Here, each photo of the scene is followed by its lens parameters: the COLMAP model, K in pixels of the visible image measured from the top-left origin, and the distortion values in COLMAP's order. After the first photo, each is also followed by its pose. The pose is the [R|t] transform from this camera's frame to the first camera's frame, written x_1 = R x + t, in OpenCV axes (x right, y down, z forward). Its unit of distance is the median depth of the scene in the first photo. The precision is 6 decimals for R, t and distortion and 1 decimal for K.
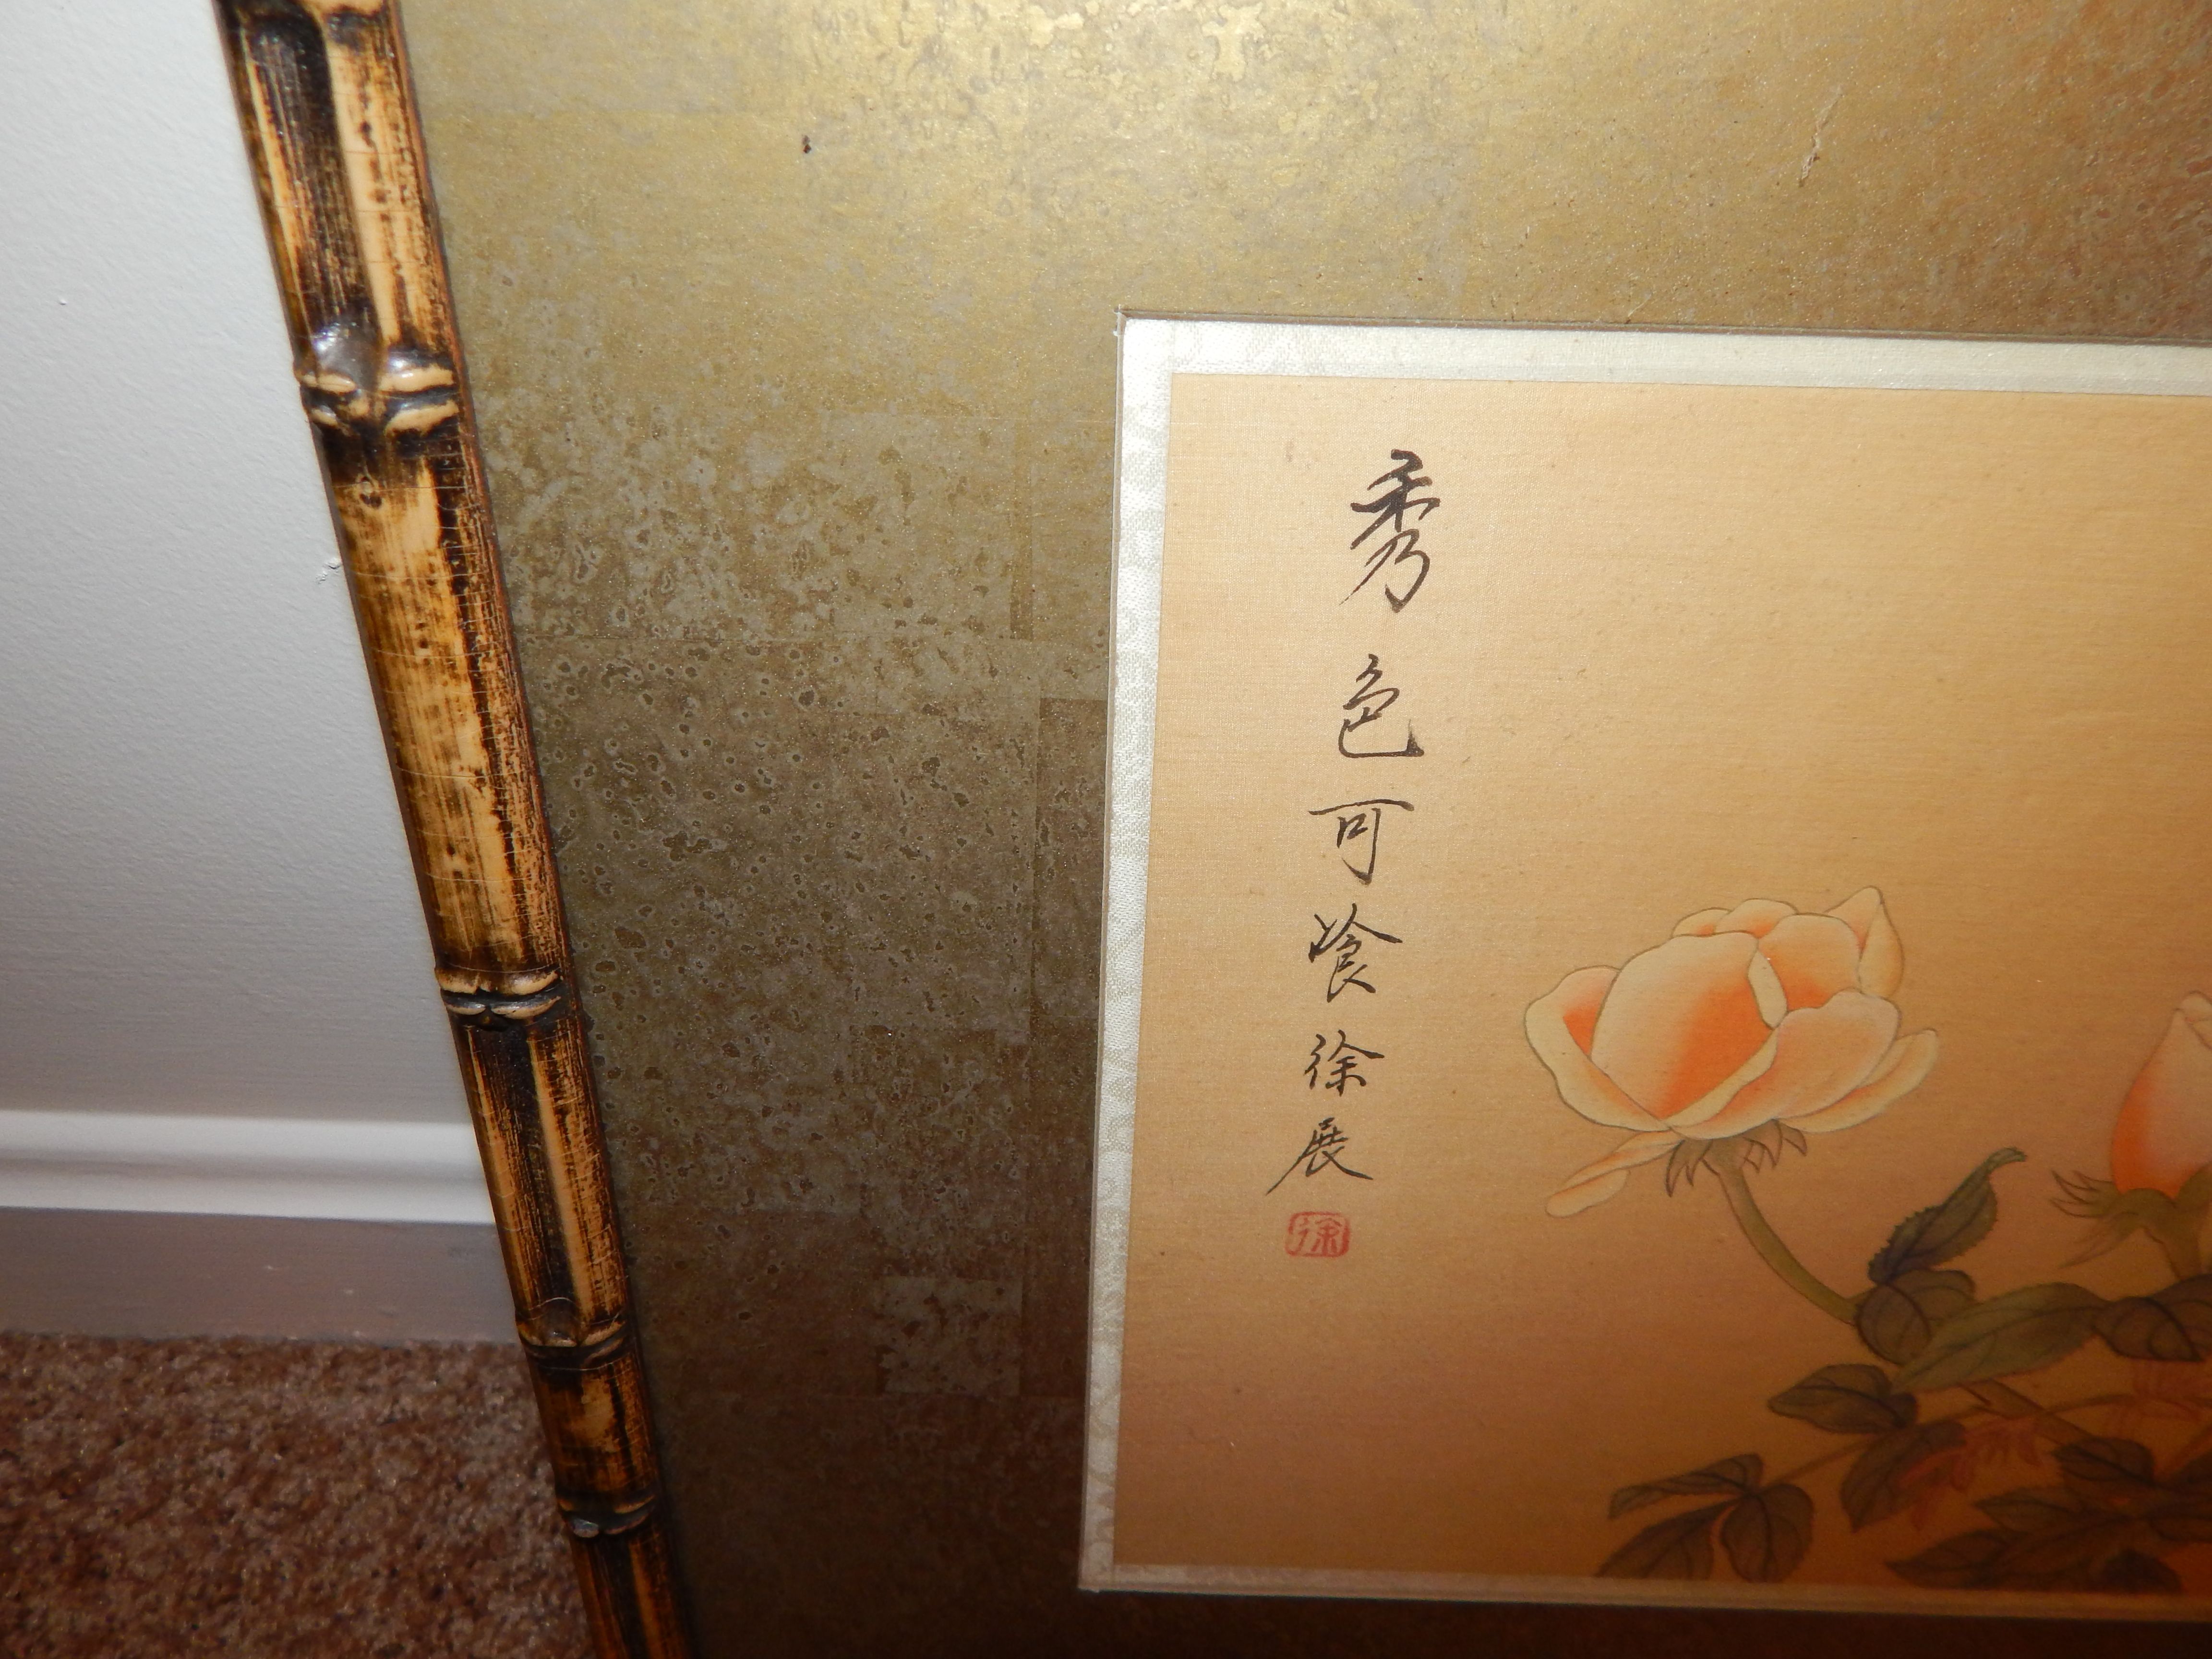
lens RADIAL K [[1452.7, 0, 1106.5], [0, 1452.7, 831.8], [0, 0, 1]] dist [0.008792, -0.003866]
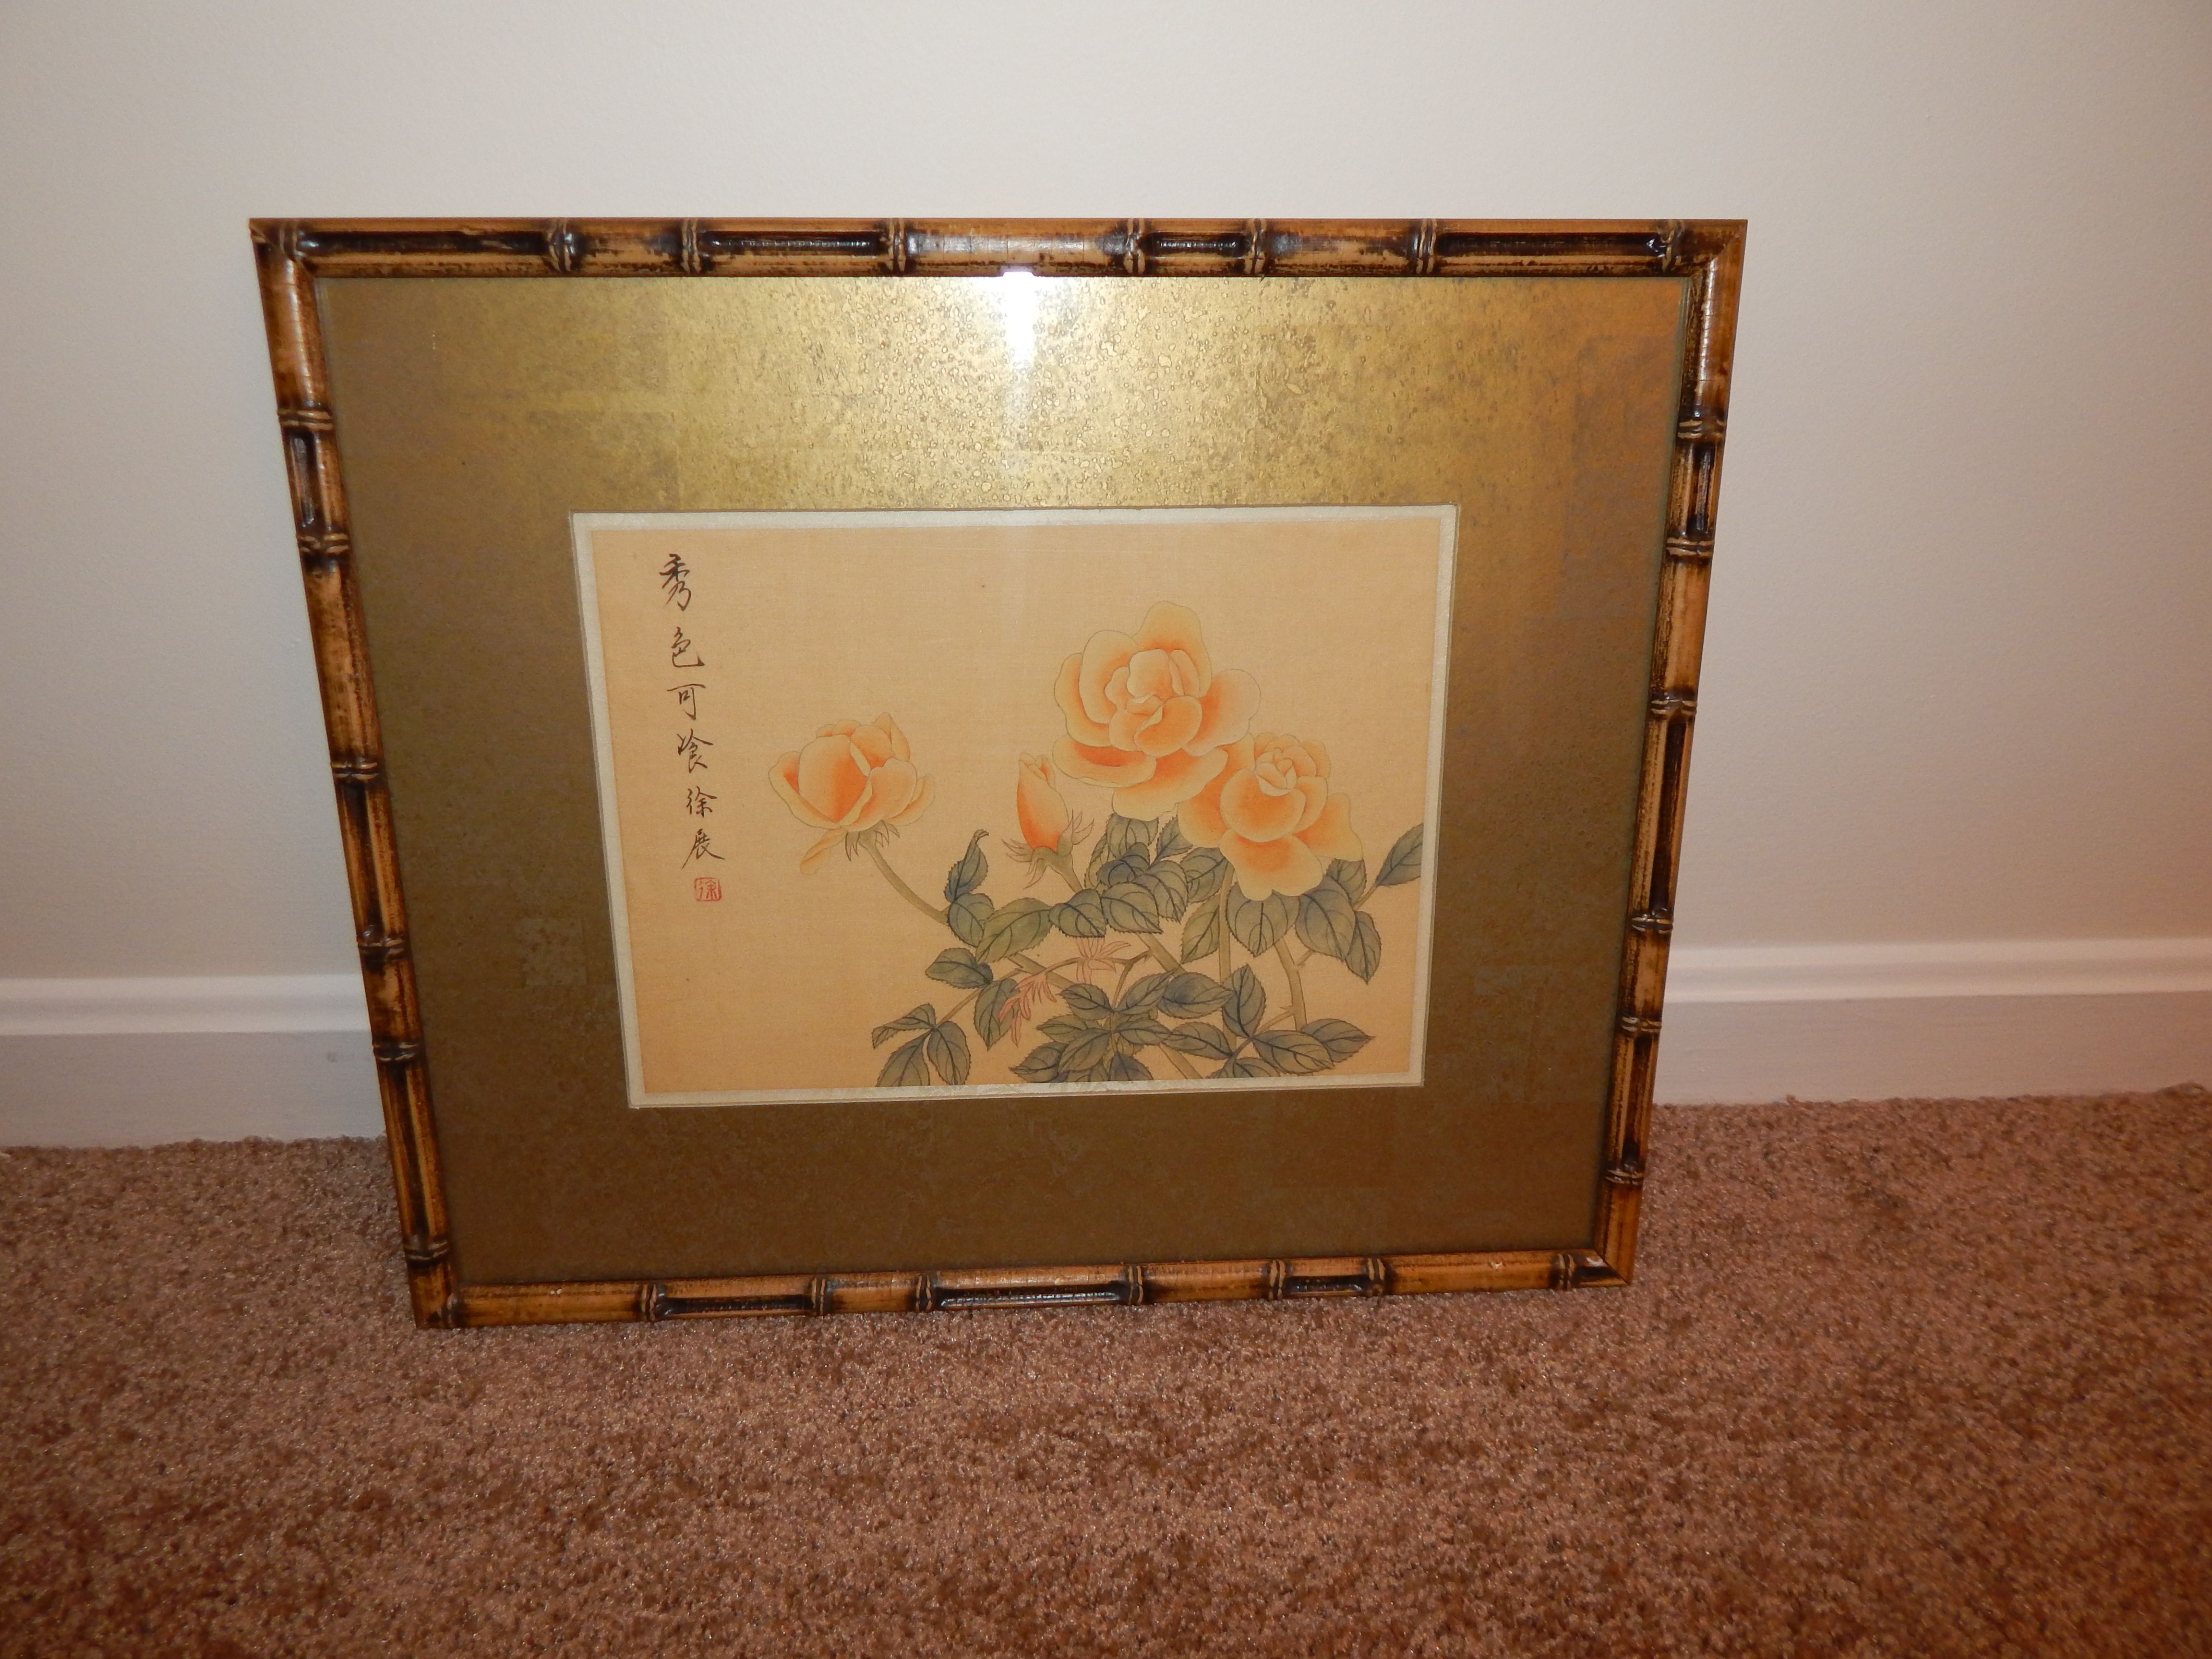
lens RADIAL K [[1452.7, 0, 1106.5], [0, 1452.7, 831.8], [0, 0, 1]] dist [0.008792, -0.003866]
pose [[0.997371, -0.047155, 0.055020, 0.710717], [0.058241, 0.973423, -0.221484, 0.795509], [-0.043114, 0.224107, 0.973611, -1.438536]]
